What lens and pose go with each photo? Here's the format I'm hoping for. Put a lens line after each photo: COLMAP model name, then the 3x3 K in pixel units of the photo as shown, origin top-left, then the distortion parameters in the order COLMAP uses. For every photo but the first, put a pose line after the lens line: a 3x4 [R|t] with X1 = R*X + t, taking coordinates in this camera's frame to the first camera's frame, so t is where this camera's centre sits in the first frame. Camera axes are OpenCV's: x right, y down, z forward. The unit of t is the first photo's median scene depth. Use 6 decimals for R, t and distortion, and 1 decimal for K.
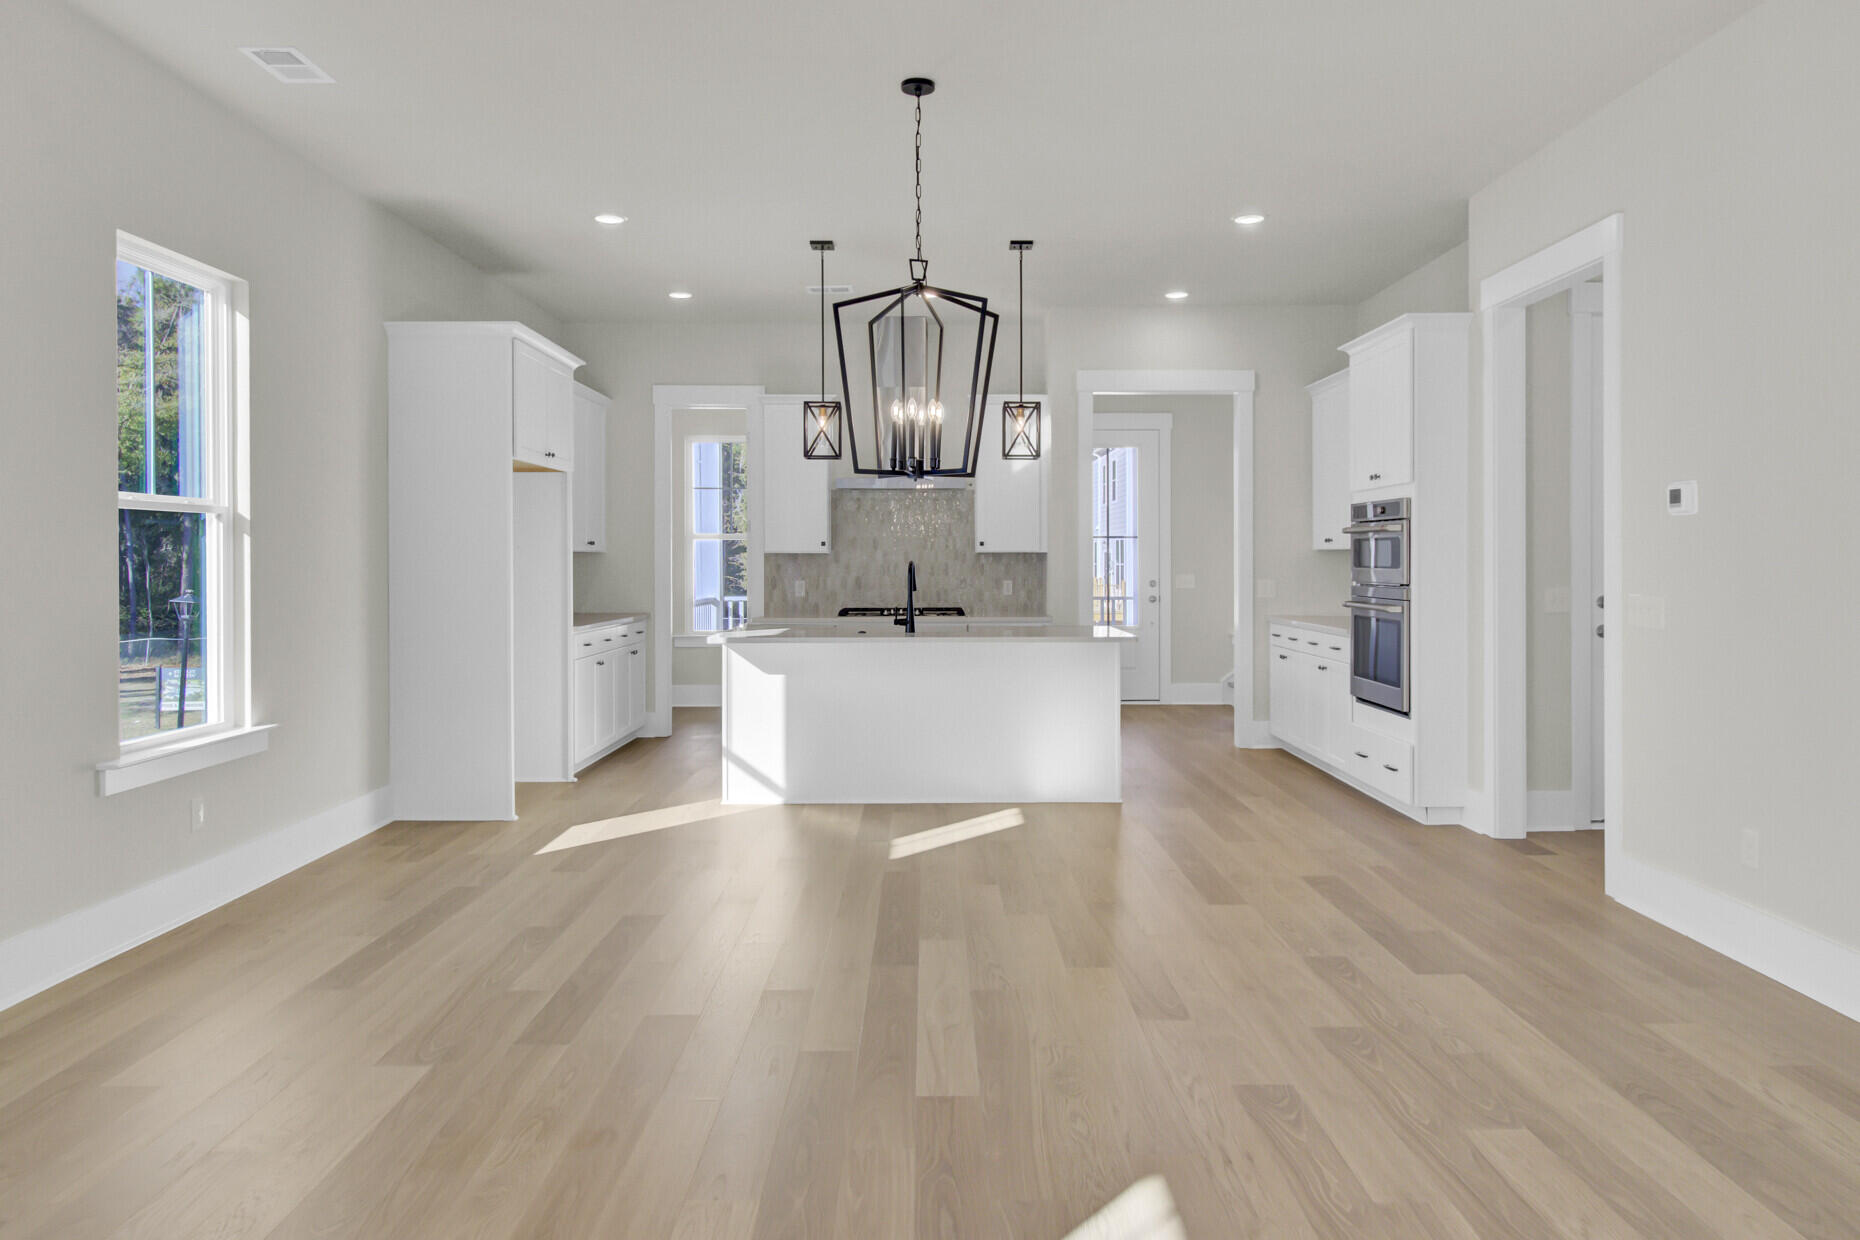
lens RADIAL K [[1214.0, 0, 933.9], [0, 1214.0, 581.9], [0, 0, 1]] dist [-0.003328, -0.001298]
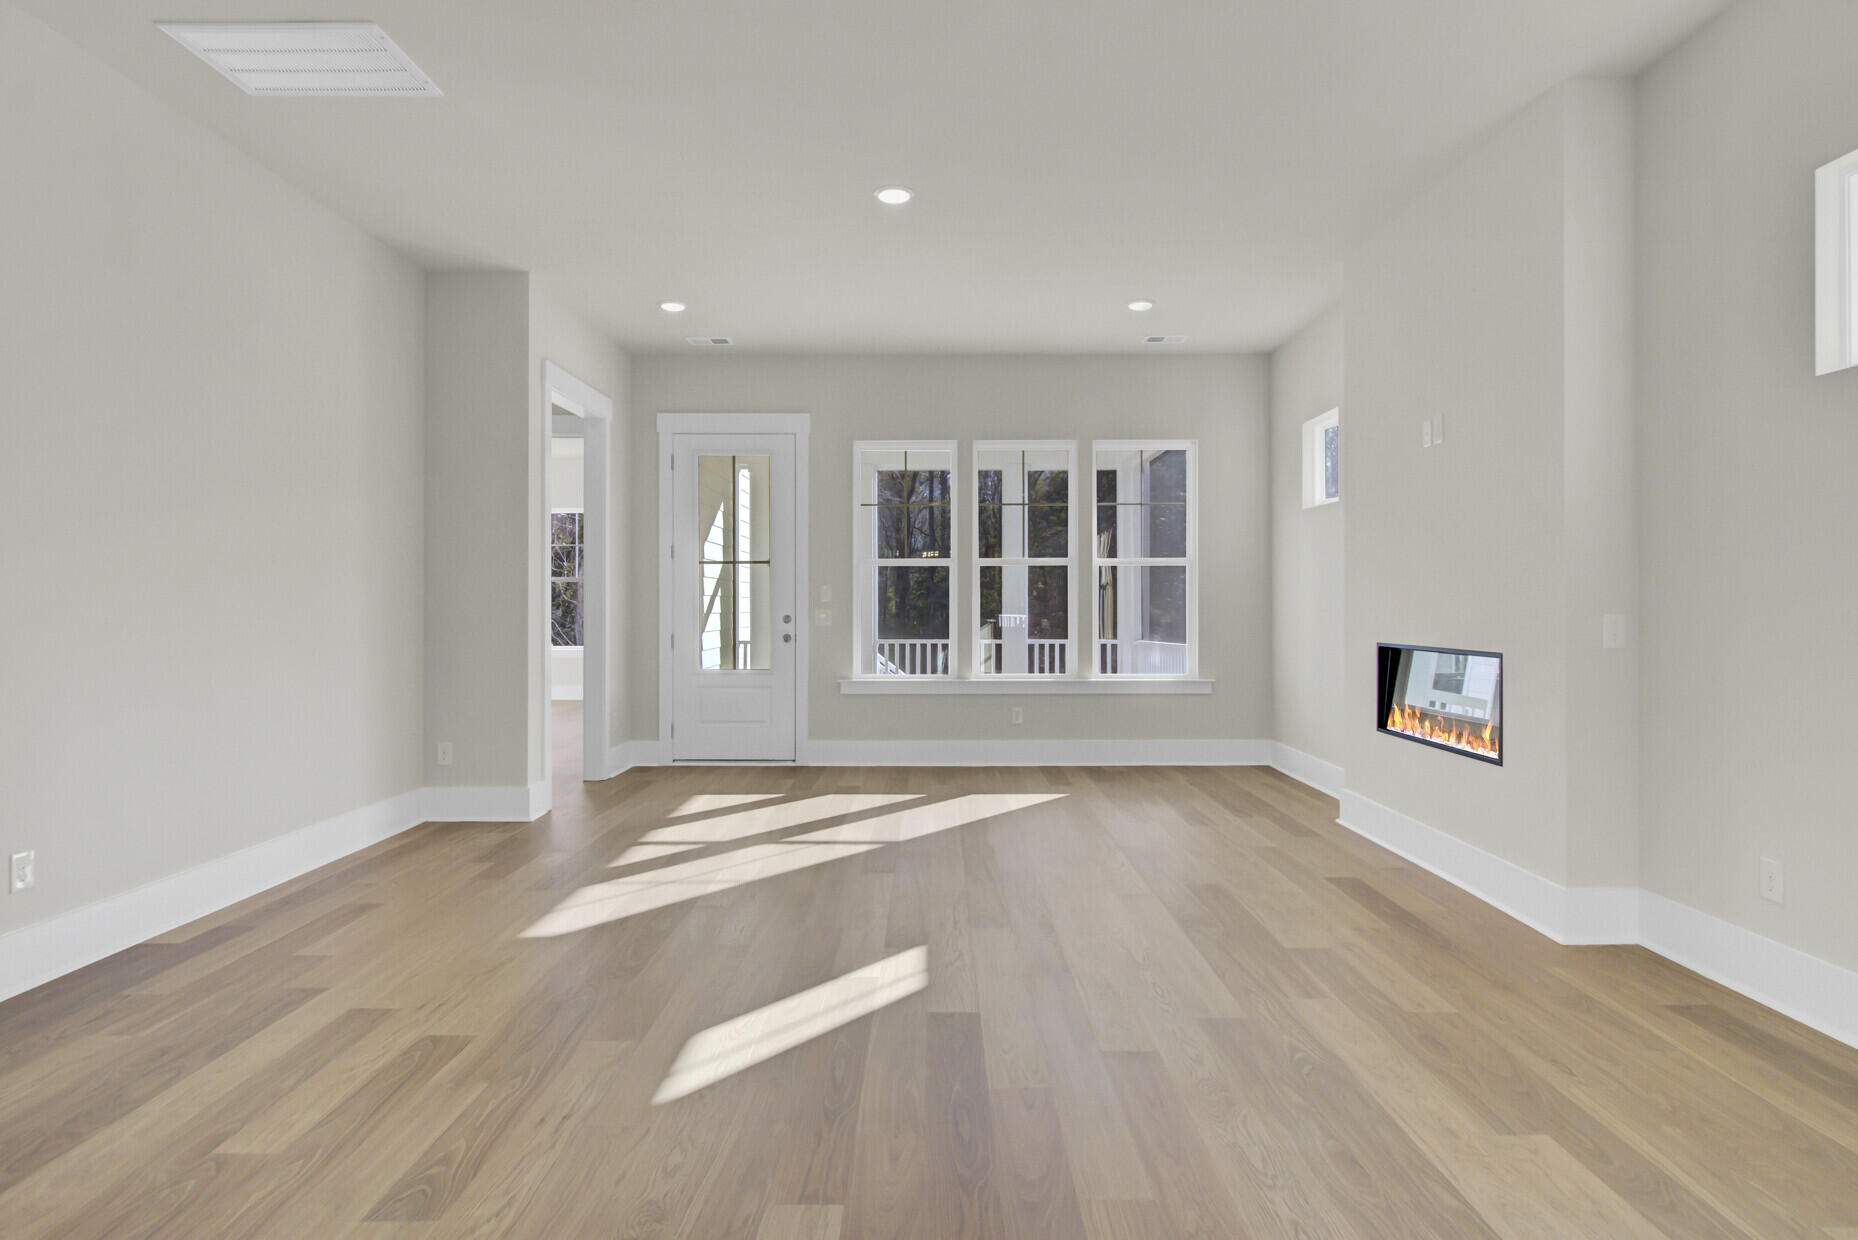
lens RADIAL K [[975.3, 0, 938.0], [0, 975.3, 598.5], [0, 0, 1]] dist [-0.002635, -0.001198]
pose [[-0.999982, 0.003549, 0.004820, -0.052782], [0.003591, 0.999955, 0.008818, 0.006495], [-0.004789, 0.008835, -0.999950, 1.056596]]
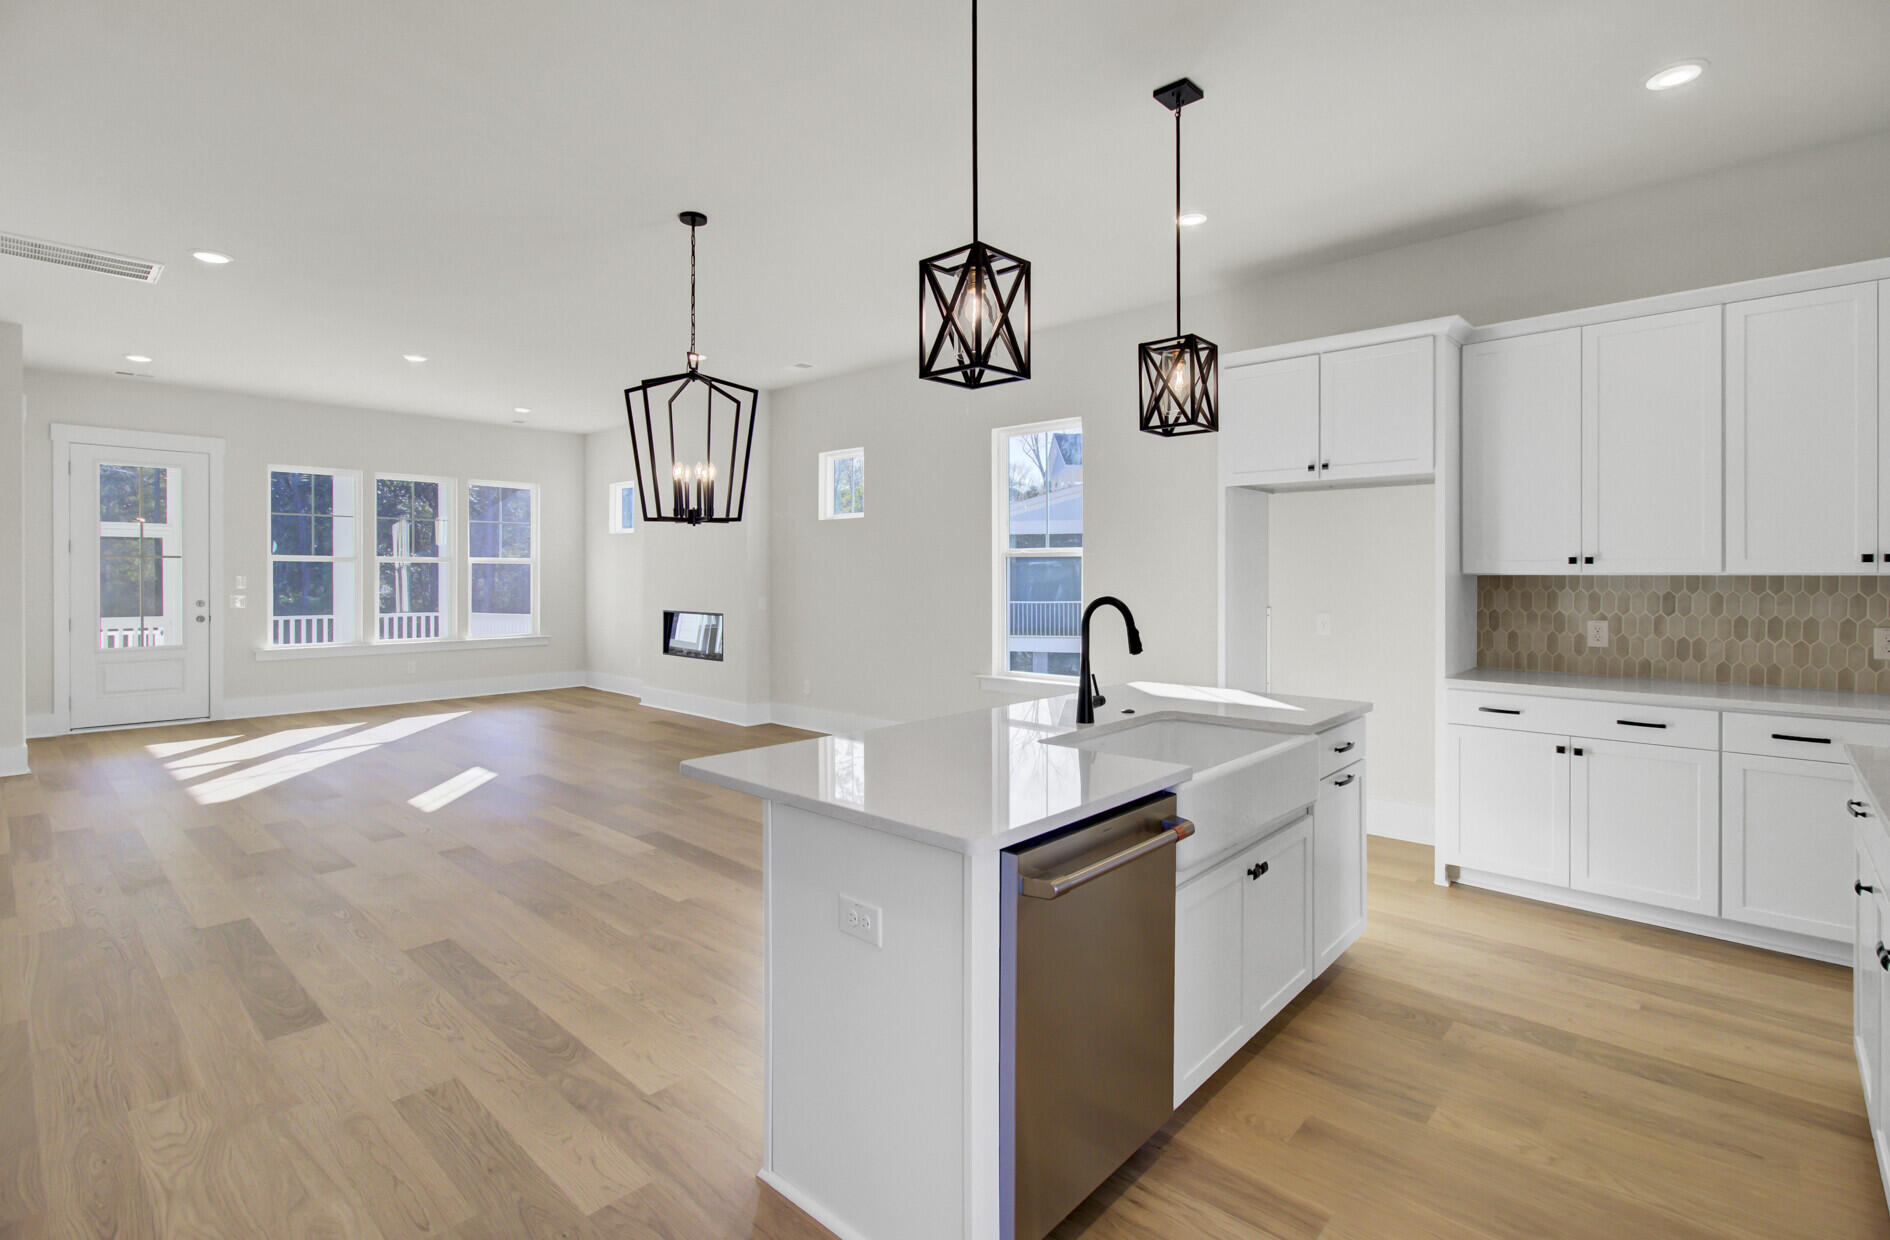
lens RADIAL K [[886.3, 0, 957.6], [0, 886.3, 573.9], [0, 0, 1]] dist [-0.002734, 0.000282]
pose [[-0.675776, 0.000861, -0.737107, 0.476541], [-0.012153, 0.999850, 0.012310, -0.045991], [0.737007, 0.017277, -0.675664, 1.789323]]
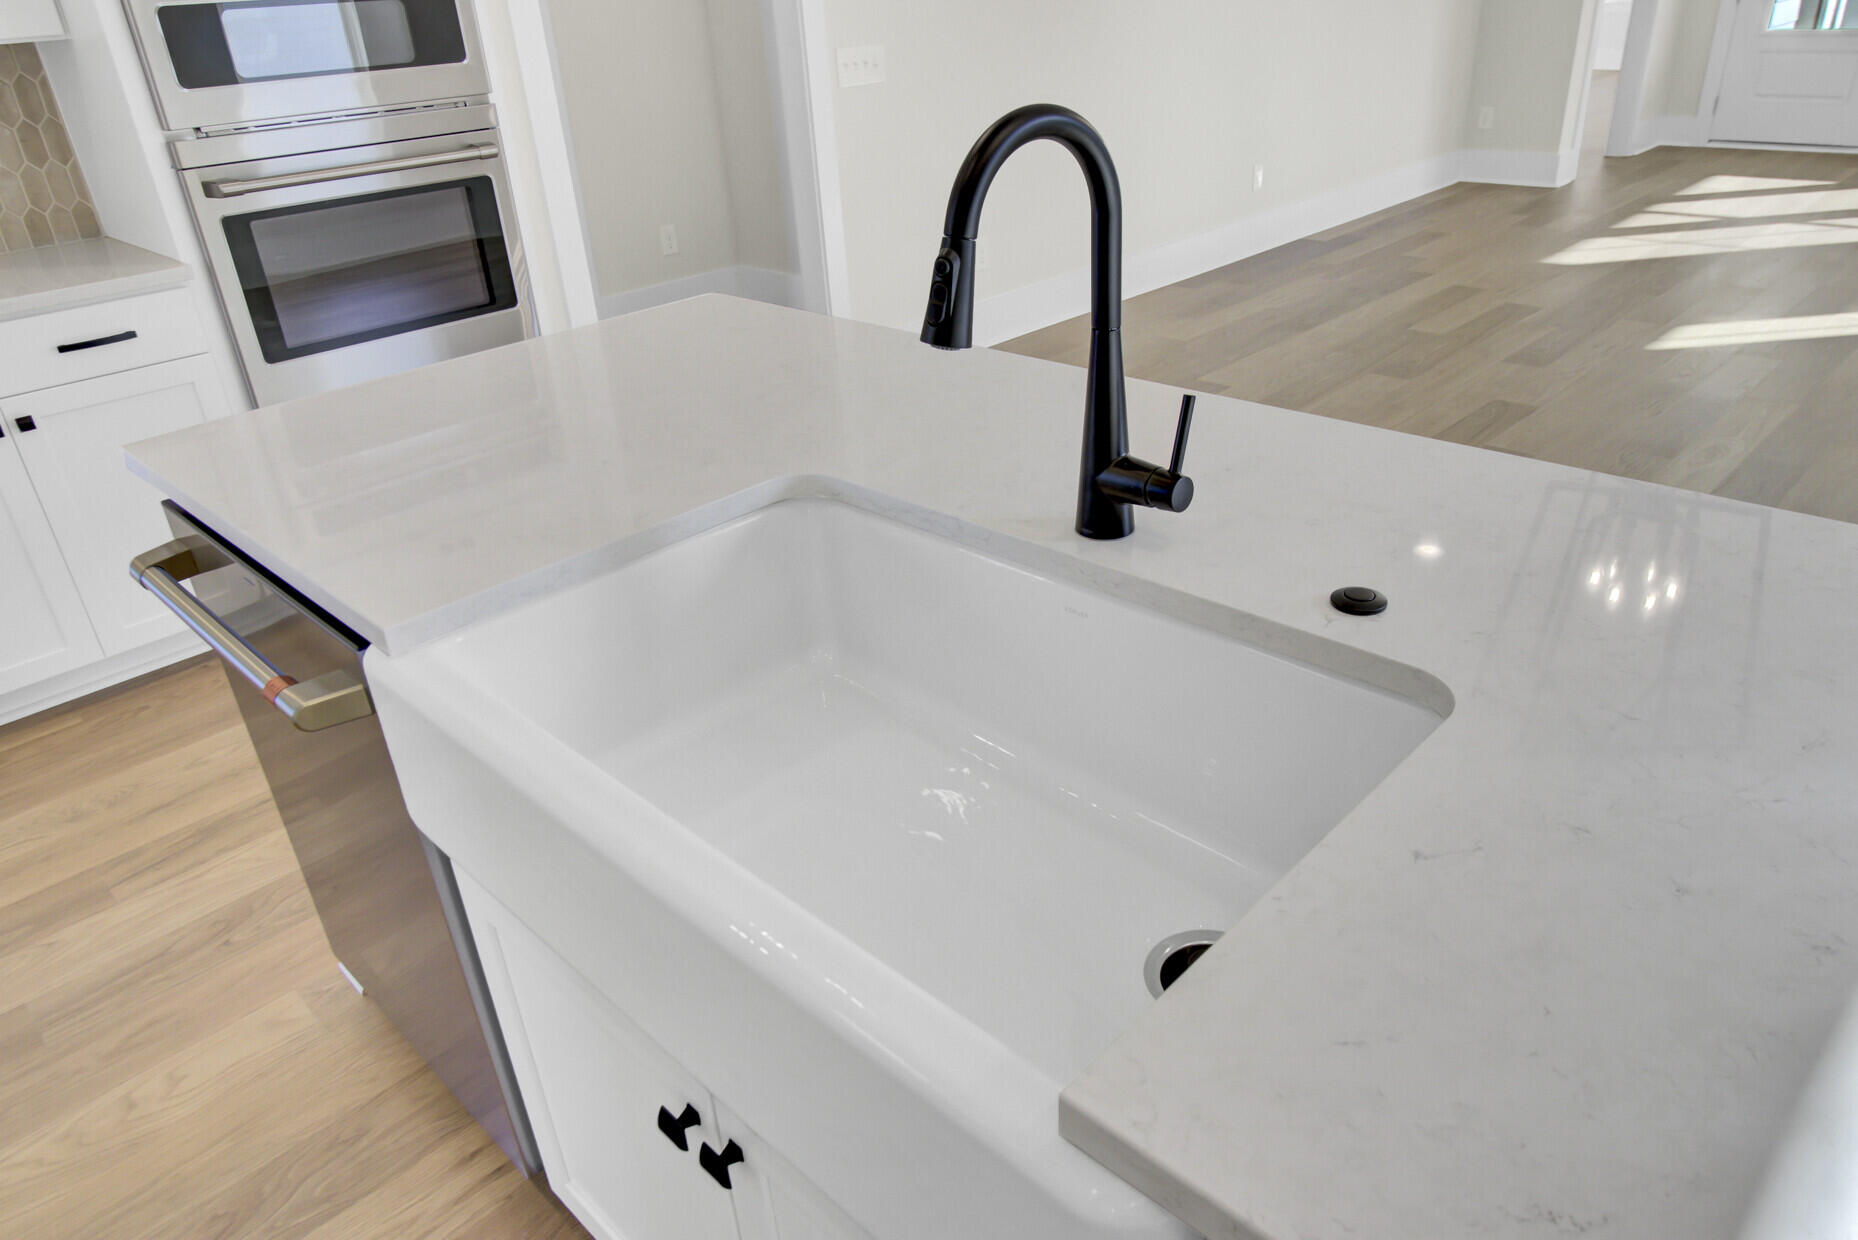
lens RADIAL K [[1231.2, 0, 937.9], [0, 1231.2, 599.5], [0, 0, 1]] dist [-0.000137, 0.002122]
pose [[-0.707754, -0.284183, 0.646780, -0.175363], [0.071835, 0.881828, 0.466067, -0.048595], [-0.702798, 0.376322, -0.603703, 1.620851]]
